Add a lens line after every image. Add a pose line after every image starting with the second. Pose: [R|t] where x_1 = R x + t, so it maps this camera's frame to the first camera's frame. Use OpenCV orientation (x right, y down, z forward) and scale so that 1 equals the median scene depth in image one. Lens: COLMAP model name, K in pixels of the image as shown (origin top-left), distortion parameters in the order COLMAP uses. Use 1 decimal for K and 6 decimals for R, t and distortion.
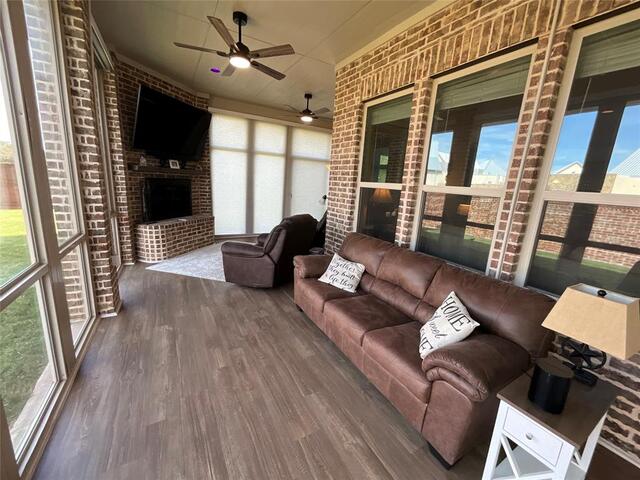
lens RADIAL K [[258.8, 0, 318.0], [0, 258.8, 240.2], [0, 0, 1]] dist [-0.006935, 0.002266]
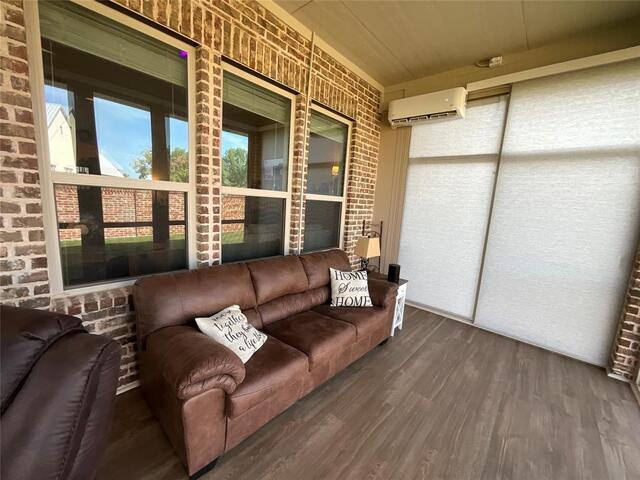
lens RADIAL K [[258.8, 0, 317.7], [0, 258.8, 240.1], [0, 0, 1]] dist [-0.006935, 0.002266]
pose [[-0.308808, -0.230381, 0.922801, -0.490304], [0.112570, 0.954549, 0.275977, -0.234011], [-0.944439, 0.189103, -0.268839, 0.925499]]
